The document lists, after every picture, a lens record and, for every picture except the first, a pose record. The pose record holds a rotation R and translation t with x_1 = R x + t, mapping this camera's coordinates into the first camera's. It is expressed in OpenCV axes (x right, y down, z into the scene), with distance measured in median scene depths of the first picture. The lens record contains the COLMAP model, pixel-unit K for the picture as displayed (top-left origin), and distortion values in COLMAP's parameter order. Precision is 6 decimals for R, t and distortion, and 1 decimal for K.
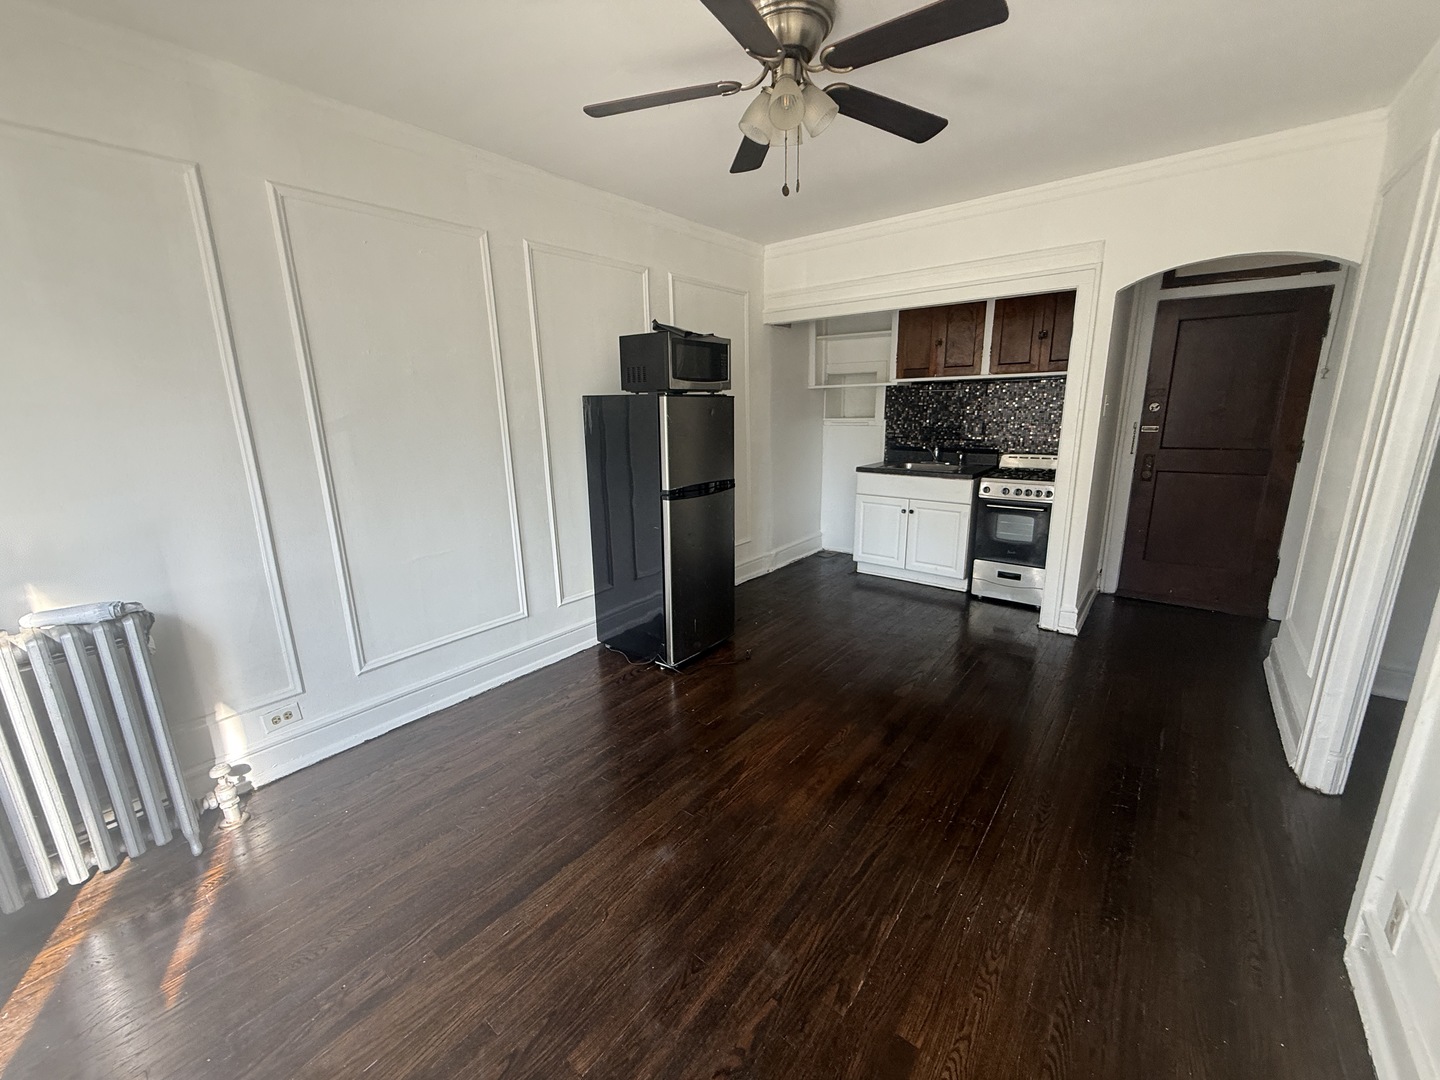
lens RADIAL K [[572.4, 0, 717.2], [0, 572.4, 537.5], [0, 0, 1]] dist [0.000814, -0.000660]
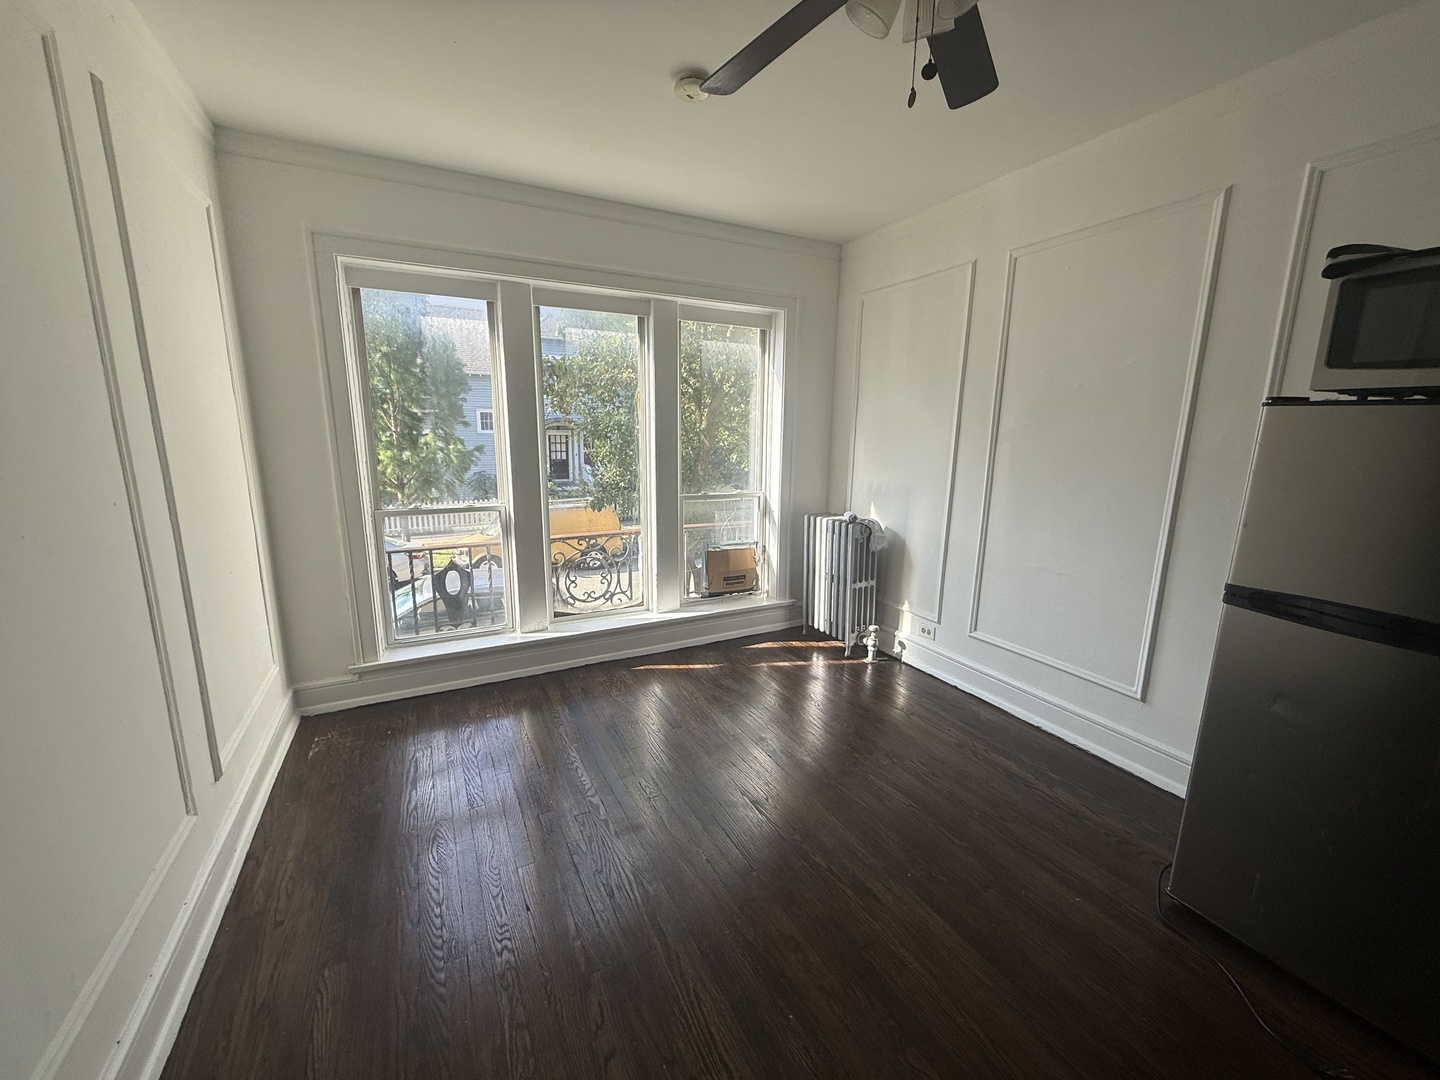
lens RADIAL K [[572.4, 0, 718.5], [0, 572.4, 538.9], [0, 0, 1]] dist [0.000814, -0.000660]
pose [[-0.406477, 0.190238, -0.893636, 0.376259], [-0.210619, 0.932230, 0.294256, -0.117586], [0.889054, 0.307825, -0.338862, 0.496765]]
